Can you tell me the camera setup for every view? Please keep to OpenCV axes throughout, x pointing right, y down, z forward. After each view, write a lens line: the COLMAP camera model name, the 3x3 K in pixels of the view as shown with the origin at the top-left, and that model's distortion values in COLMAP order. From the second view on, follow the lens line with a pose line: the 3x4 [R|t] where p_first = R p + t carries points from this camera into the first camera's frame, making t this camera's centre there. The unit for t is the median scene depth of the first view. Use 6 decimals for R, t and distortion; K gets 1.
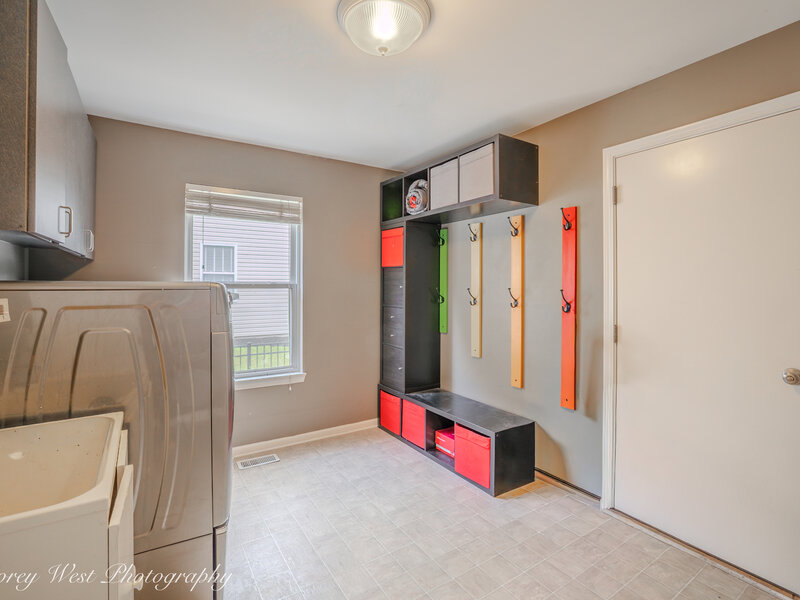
lens RADIAL K [[403.2, 0, 385.6], [0, 403.2, 271.4], [0, 0, 1]] dist [-0.050076, 0.017495]
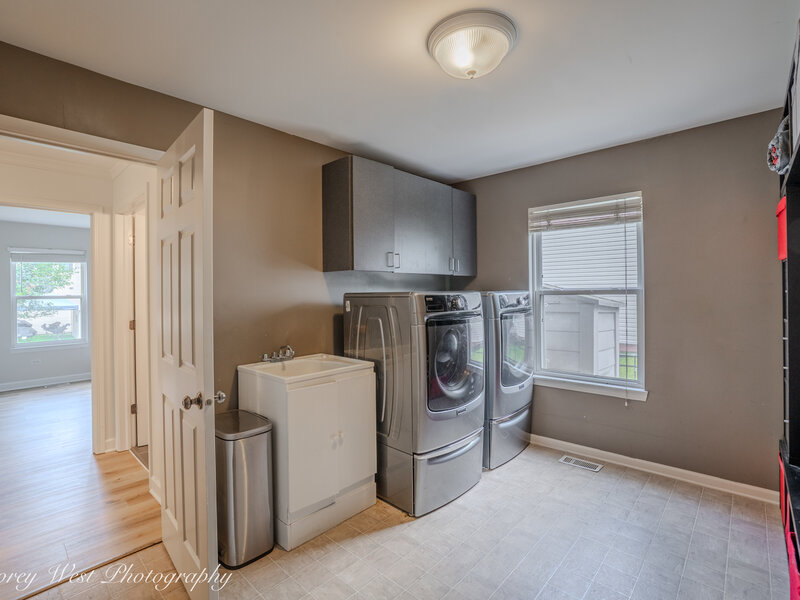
lens RADIAL K [[383.5, 0, 400.1], [0, 383.5, 286.1], [0, 0, 1]] dist [0.000288, 0.000026]
pose [[0.274132, -0.016510, -0.961550, 0.470247], [0.054250, 0.998526, -0.001678, -0.004387], [0.960161, -0.051704, 0.274623, 0.273863]]
